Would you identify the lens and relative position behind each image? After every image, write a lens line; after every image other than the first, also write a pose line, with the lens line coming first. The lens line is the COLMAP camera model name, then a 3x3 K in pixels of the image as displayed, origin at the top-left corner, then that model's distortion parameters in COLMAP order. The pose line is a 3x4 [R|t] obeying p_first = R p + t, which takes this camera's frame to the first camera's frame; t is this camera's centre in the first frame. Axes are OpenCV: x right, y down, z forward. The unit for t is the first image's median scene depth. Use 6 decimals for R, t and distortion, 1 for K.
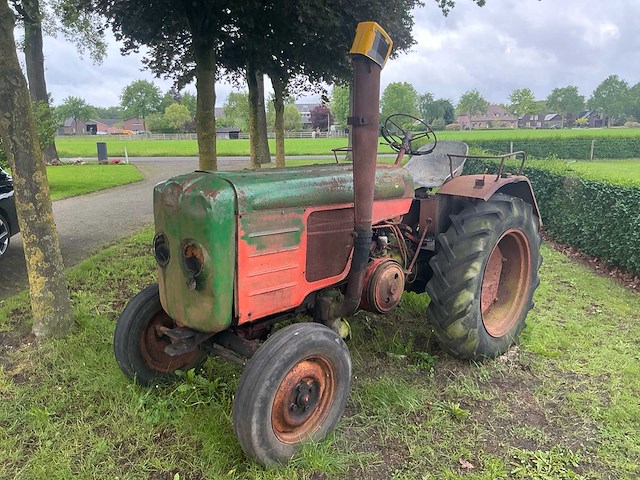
lens RADIAL K [[535.4, 0, 320.9], [0, 535.4, 255.0], [0, 0, 1]] dist [0.025695, -0.062432]
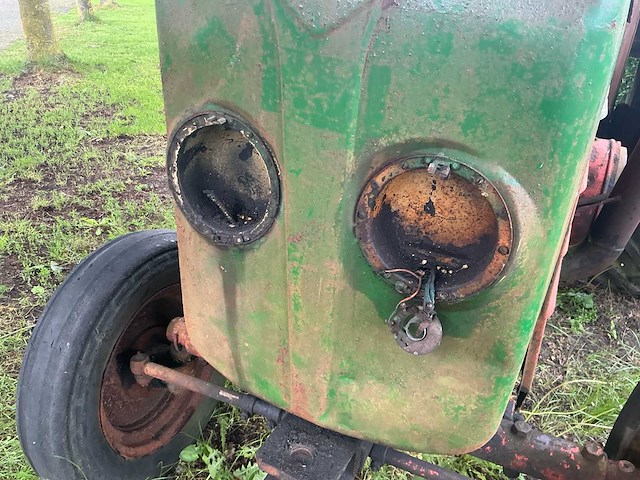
lens RADIAL K [[535.4, 0, 317.0], [0, 535.4, 251.3], [0, 0, 1]] dist [0.025695, -0.062432]
pose [[0.951207, -0.121419, 0.283661, -0.193360], [0.042786, 0.962343, 0.268449, -0.026393], [-0.305574, -0.243214, 0.920582, 0.437200]]
